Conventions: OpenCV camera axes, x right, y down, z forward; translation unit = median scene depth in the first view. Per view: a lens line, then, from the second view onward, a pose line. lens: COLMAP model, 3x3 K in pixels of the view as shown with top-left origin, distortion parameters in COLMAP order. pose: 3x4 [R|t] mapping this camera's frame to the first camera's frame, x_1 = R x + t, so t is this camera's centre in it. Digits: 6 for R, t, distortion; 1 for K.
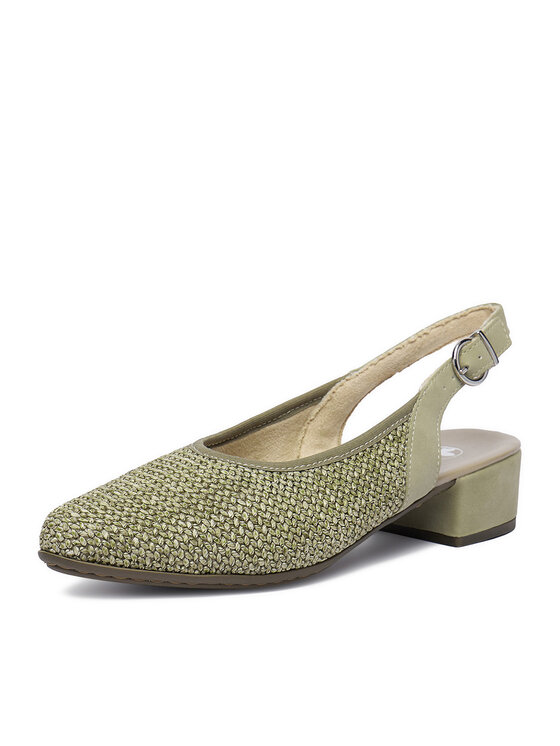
lens RADIAL K [[1608.5, 0, 280.4], [0, 1608.5, 373.2], [0, 0, 1]] dist [-0.103839, 0.000000]
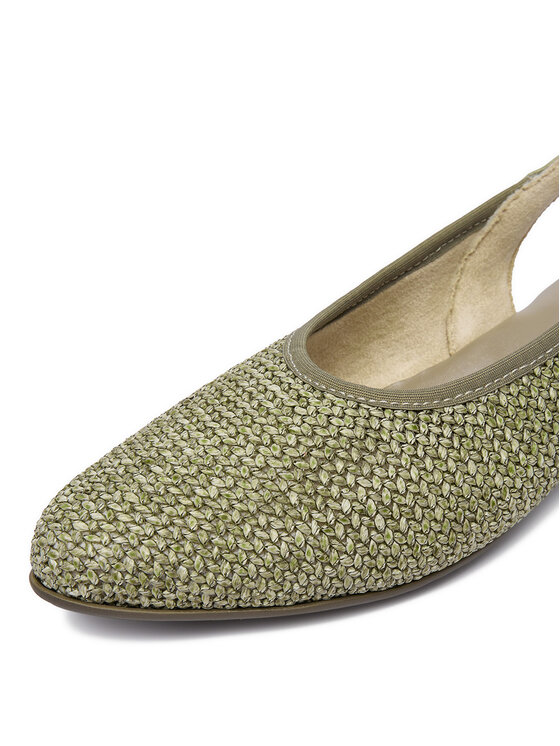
lens RADIAL K [[828.0, 0, 276.3], [0, 828.0, 371.8], [0, 0, 1]] dist [-0.047098, 0.000000]
pose [[0.989272, 0.013812, -0.145431, -0.012745], [0.045052, 0.918153, 0.393656, -0.077561], [0.138965, -0.395984, 0.907681, 0.736996]]
